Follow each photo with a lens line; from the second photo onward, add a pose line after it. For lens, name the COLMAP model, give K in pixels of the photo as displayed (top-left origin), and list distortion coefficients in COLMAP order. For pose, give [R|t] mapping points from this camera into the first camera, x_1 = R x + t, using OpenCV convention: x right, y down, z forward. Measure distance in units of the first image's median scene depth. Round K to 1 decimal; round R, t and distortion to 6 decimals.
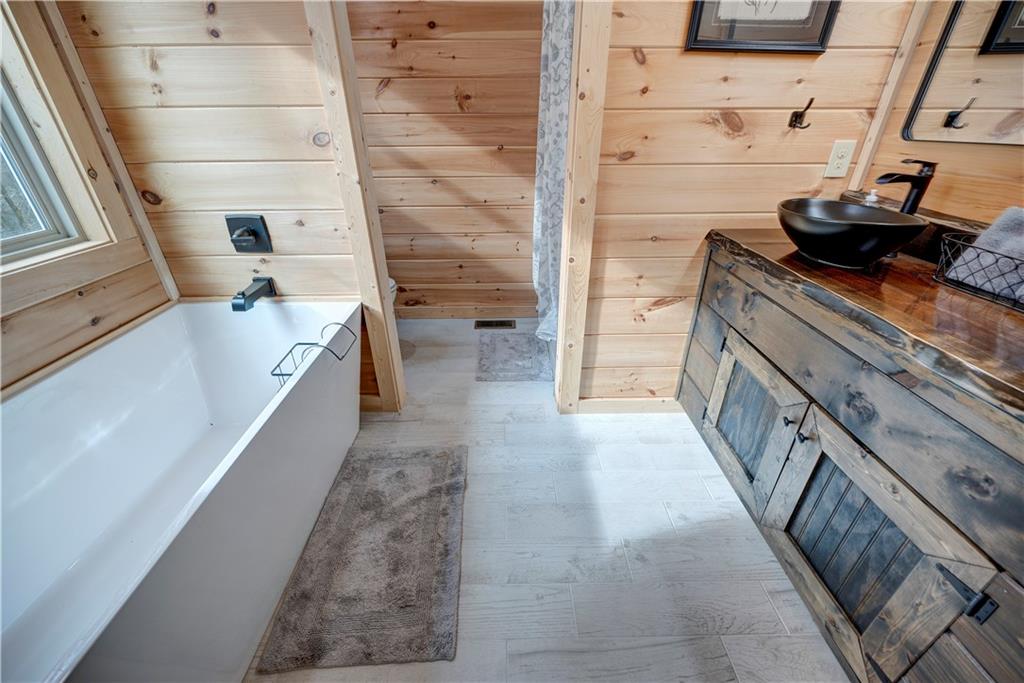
lens RADIAL K [[403.8, 0, 510.2], [0, 403.8, 336.7], [0, 0, 1]] dist [-0.002959, -0.000378]
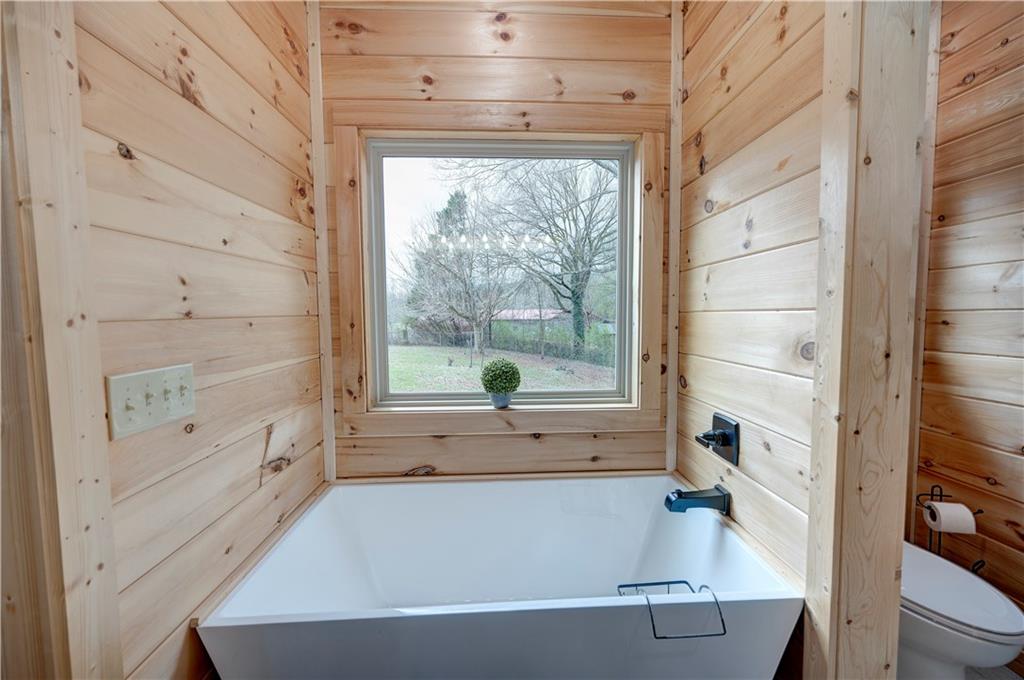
lens RADIAL K [[400.7, 0, 511.9], [0, 400.7, 341.0], [0, 0, 1]] dist [-0.003960, 0.000076]
pose [[0.030648, 0.068927, -0.997151, 0.193776], [-0.460846, 0.886230, 0.047095, -0.274090], [0.886951, 0.458090, 0.058926, 0.450379]]
